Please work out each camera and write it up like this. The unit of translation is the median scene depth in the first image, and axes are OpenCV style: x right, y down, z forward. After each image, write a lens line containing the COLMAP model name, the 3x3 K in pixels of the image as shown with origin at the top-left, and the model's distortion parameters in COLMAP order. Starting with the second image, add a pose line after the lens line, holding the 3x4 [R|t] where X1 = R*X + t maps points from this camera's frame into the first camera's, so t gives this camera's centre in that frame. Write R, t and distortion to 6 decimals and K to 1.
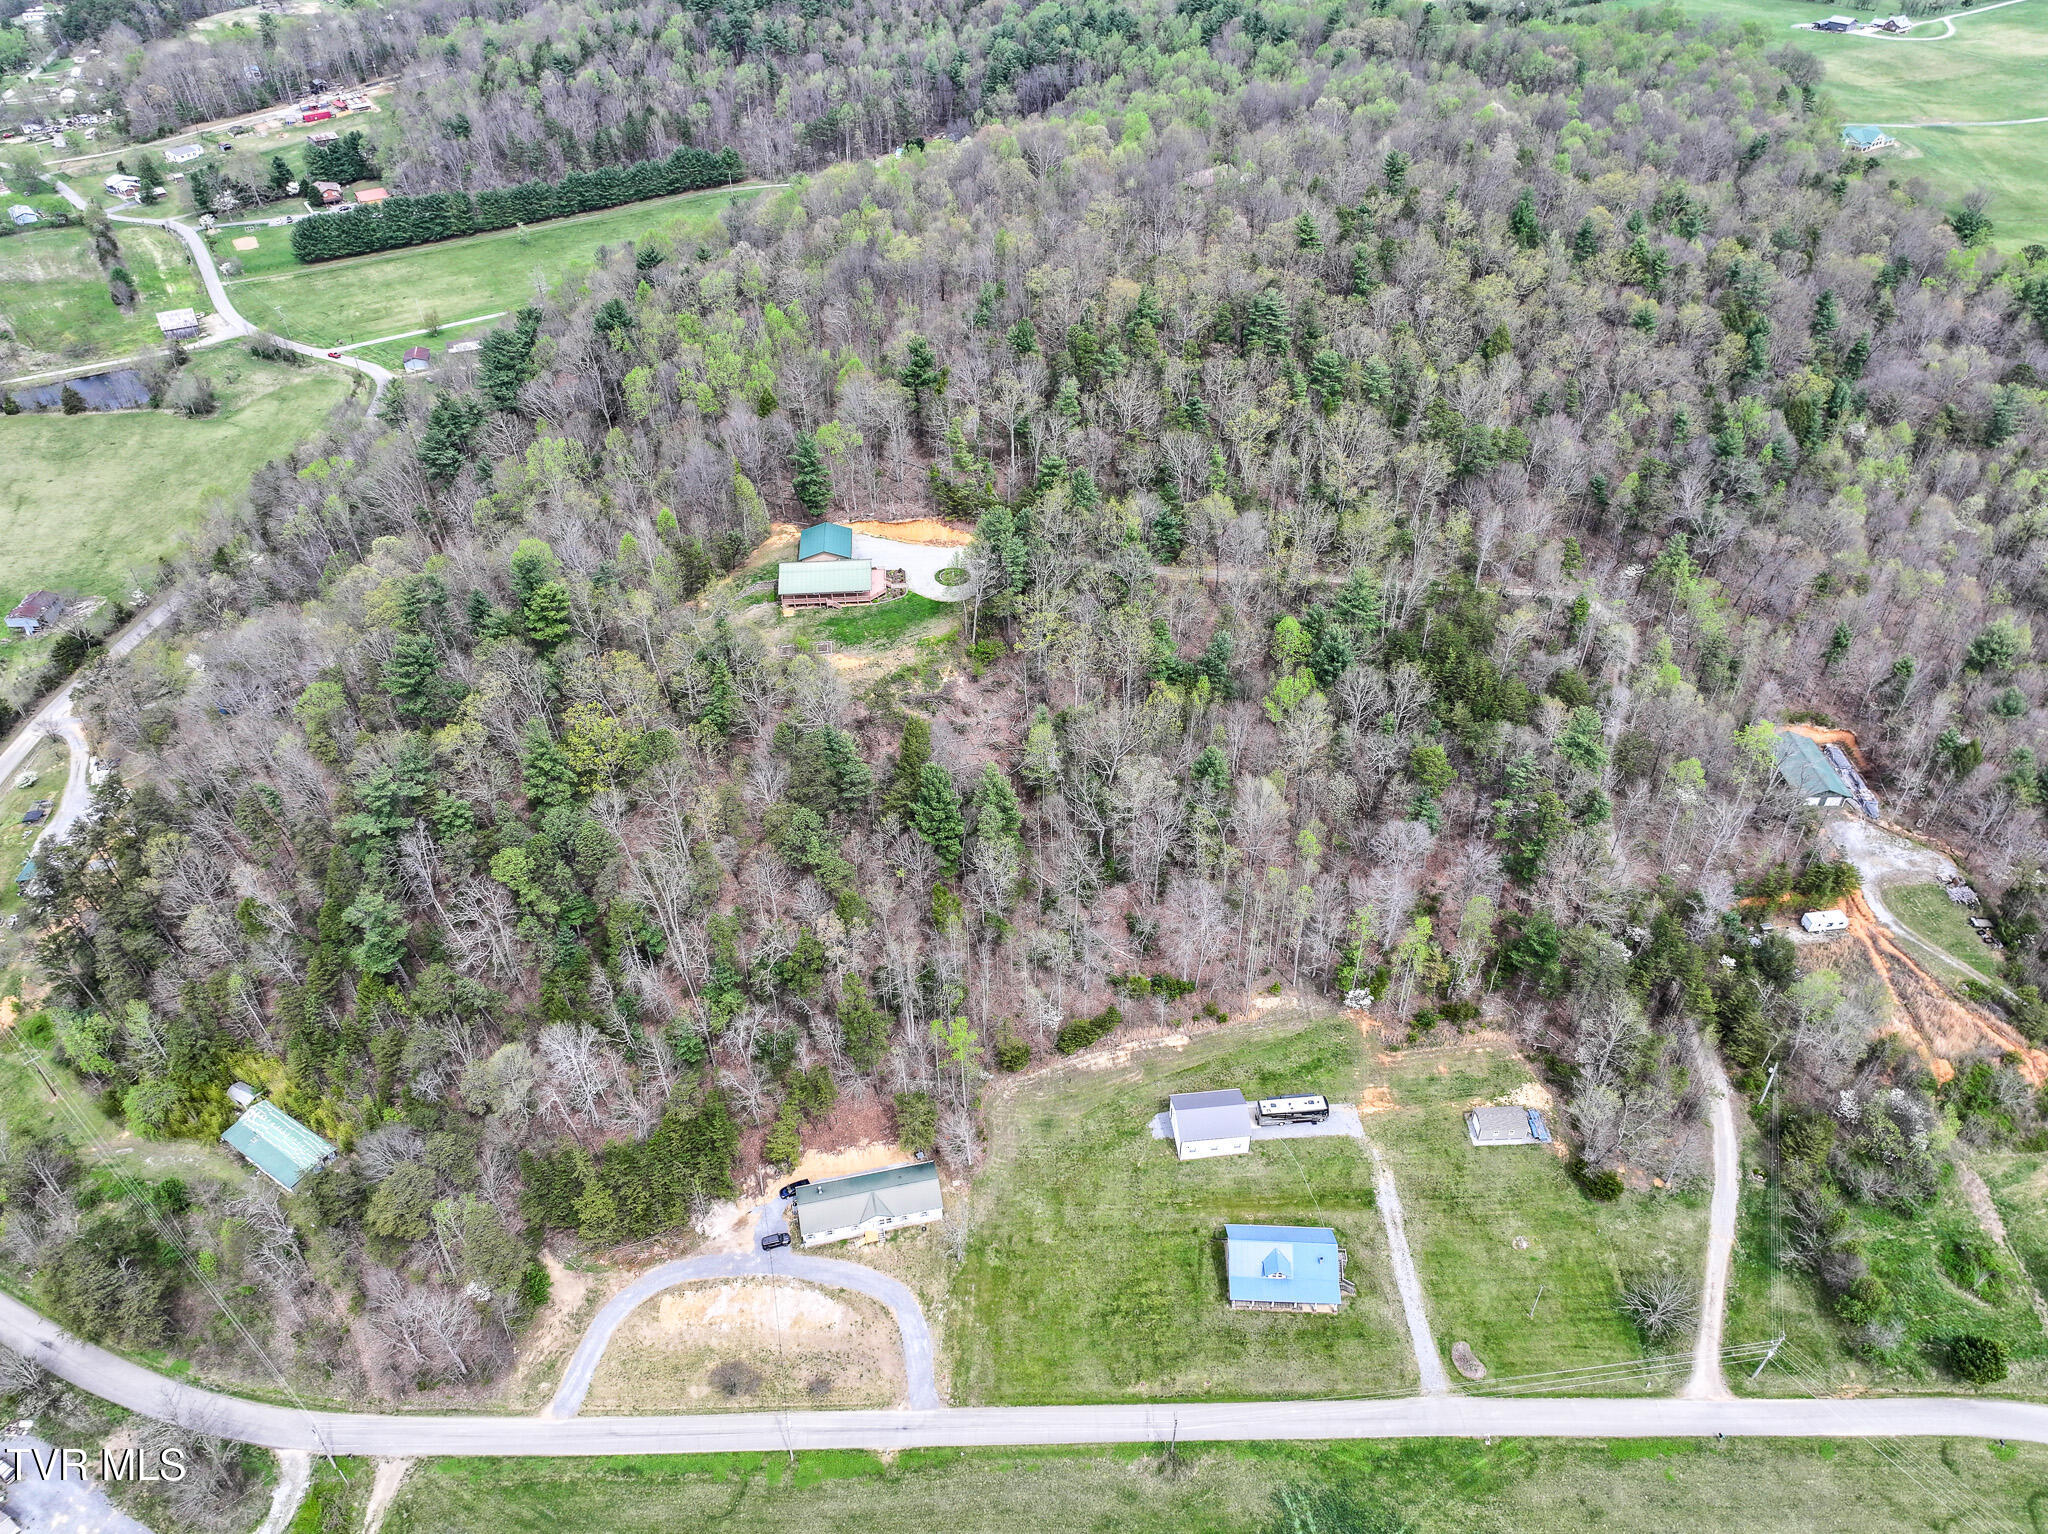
lens RADIAL K [[1452.9, 0, 1037.7], [0, 1452.9, 762.4], [0, 0, 1]] dist [0.001610, 0.020224]
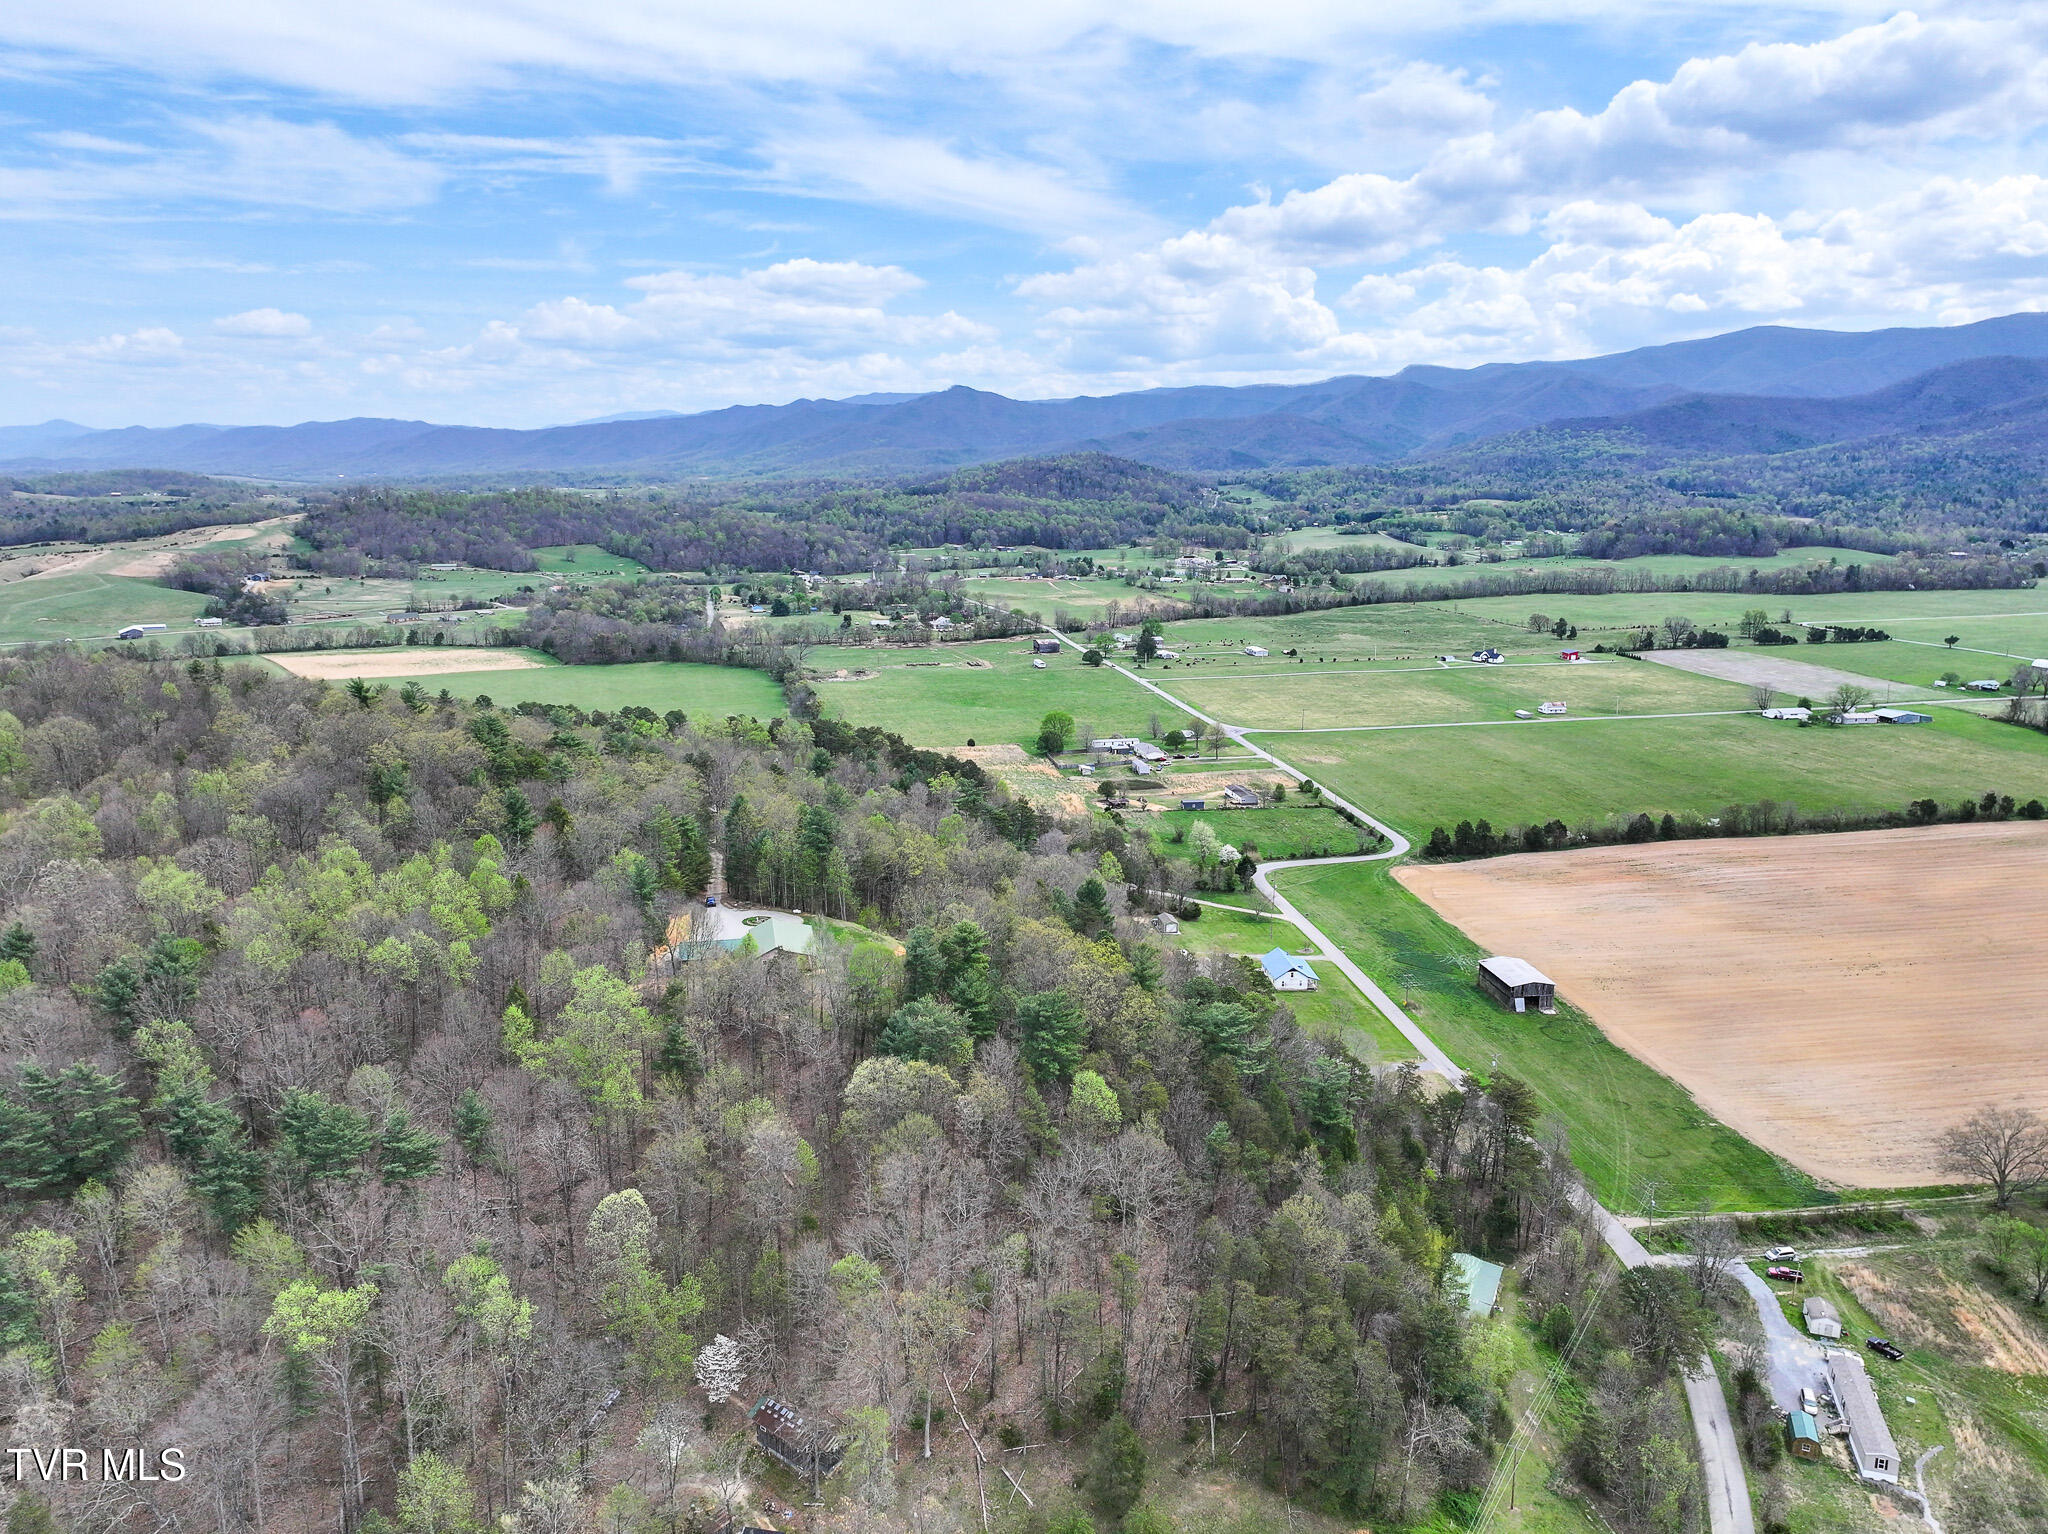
lens RADIAL K [[1452.9, 0, 1016.3], [0, 1452.9, 726.8], [0, 0, 1]] dist [0.001610, 0.020224]
pose [[-0.118674, -0.178108, 0.976829, -1.426025], [0.605162, 0.766977, 0.213366, -0.451890], [-0.787207, 0.616461, 0.016763, 0.993730]]
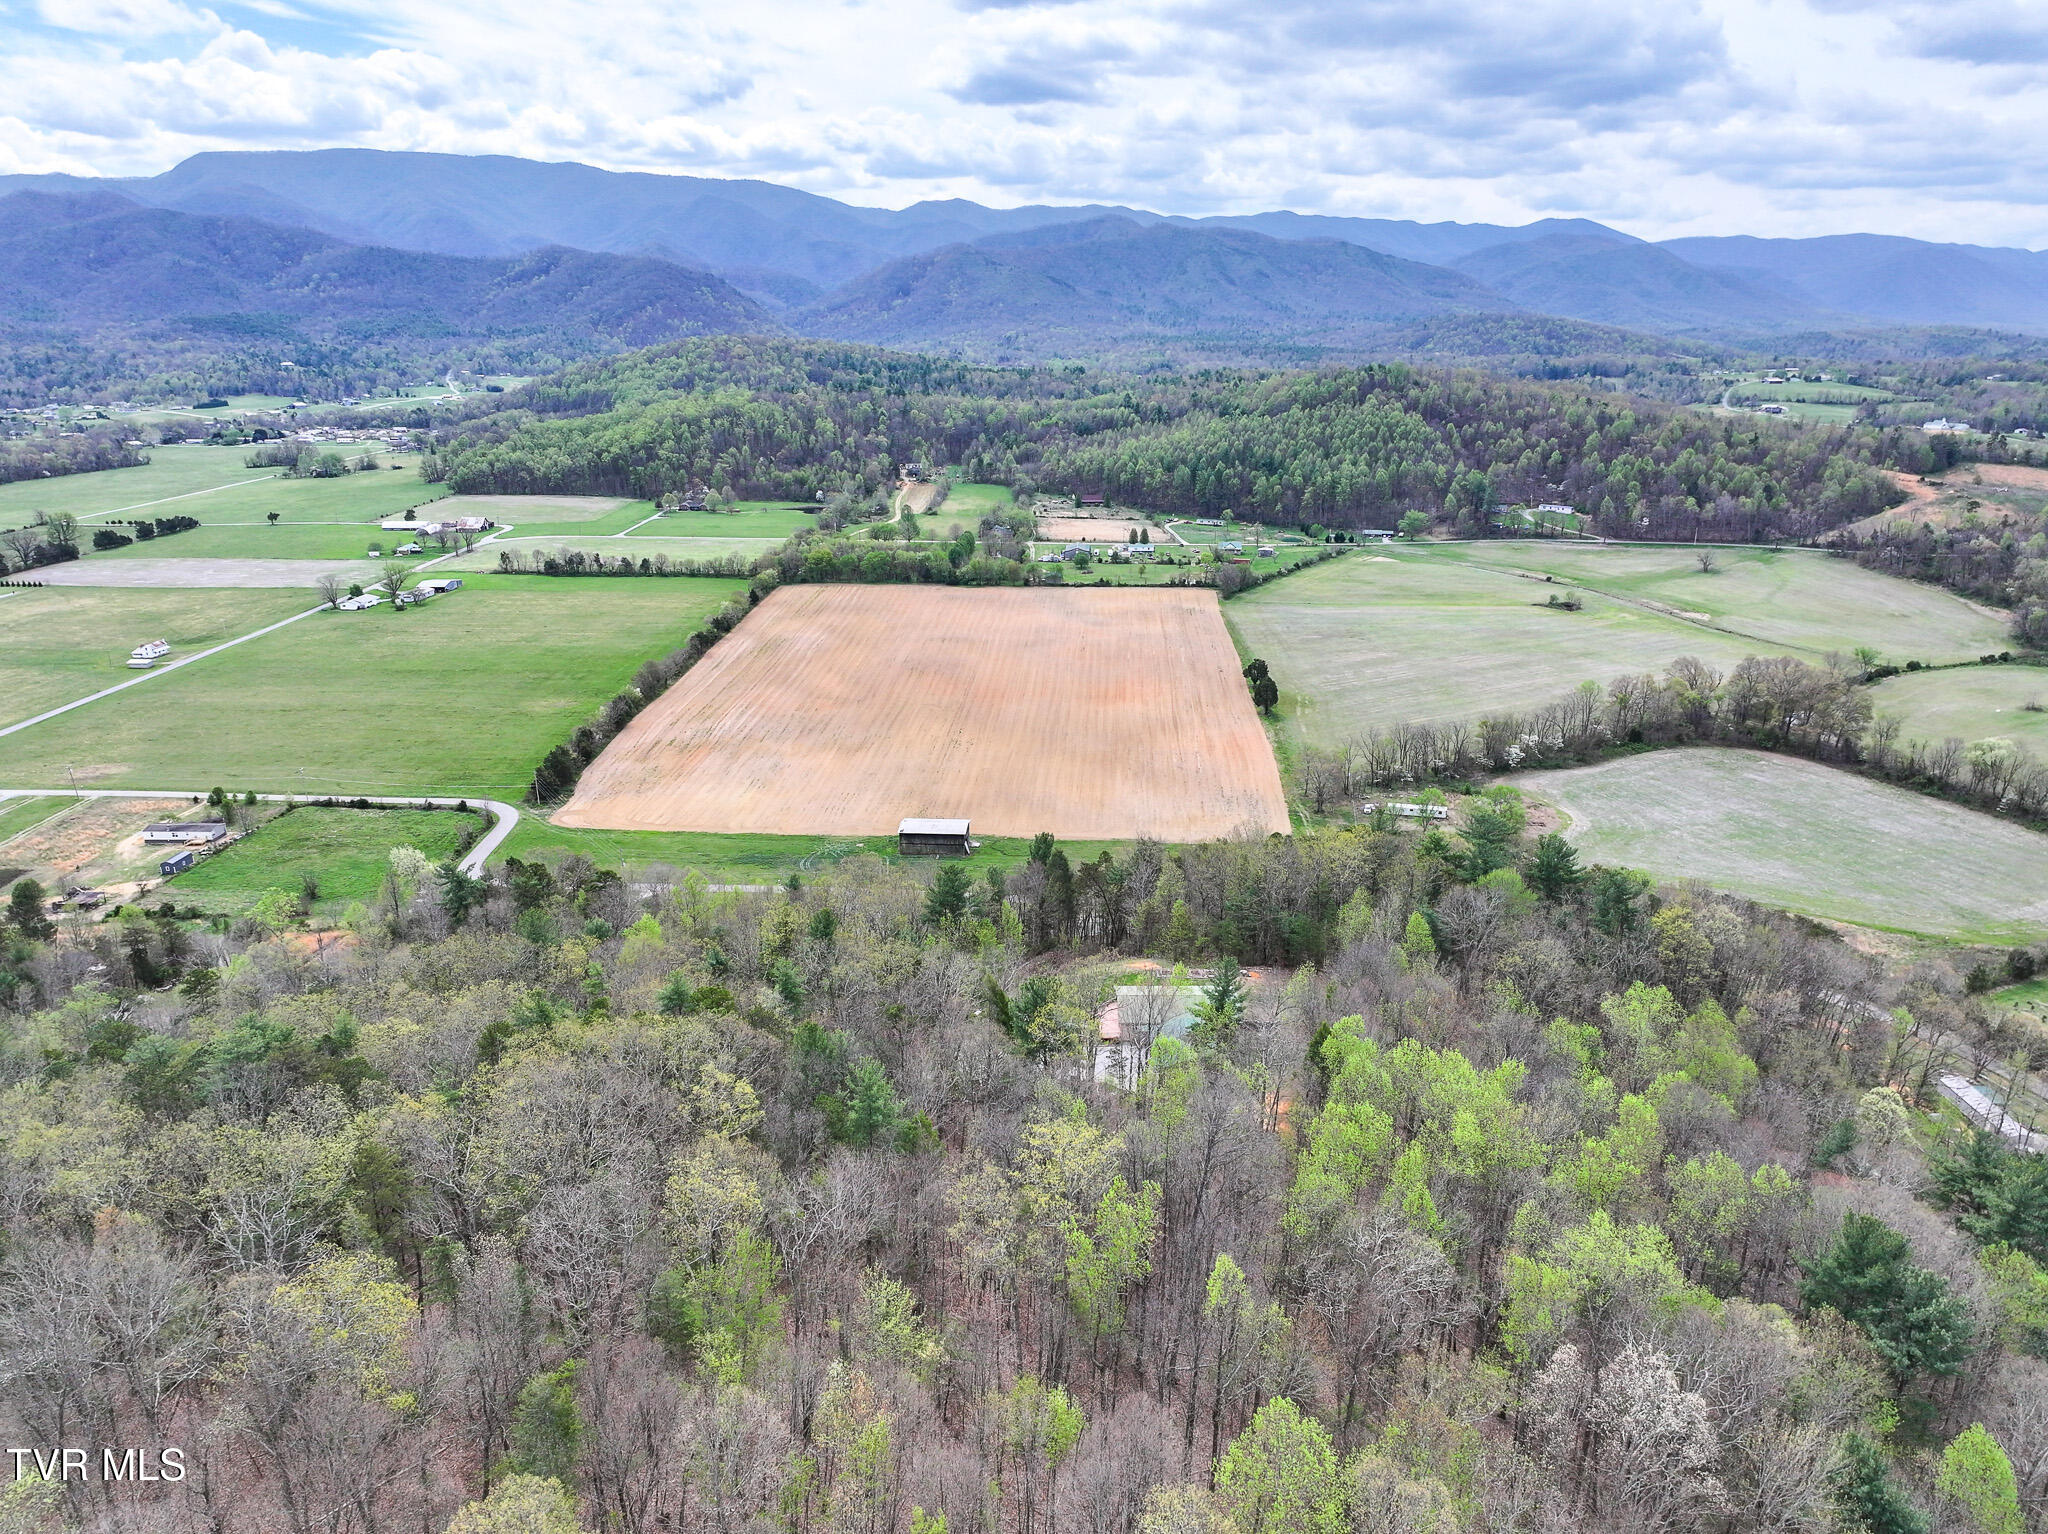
lens RADIAL K [[1452.9, 0, 1024.3], [0, 1452.9, 753.6], [0, 0, 1]] dist [0.001610, 0.020224]
pose [[-0.996298, -0.017622, 0.084143, -0.161771], [0.057843, 0.586680, 0.807751, -1.057145], [-0.063599, 0.809627, -0.583488, 1.732568]]
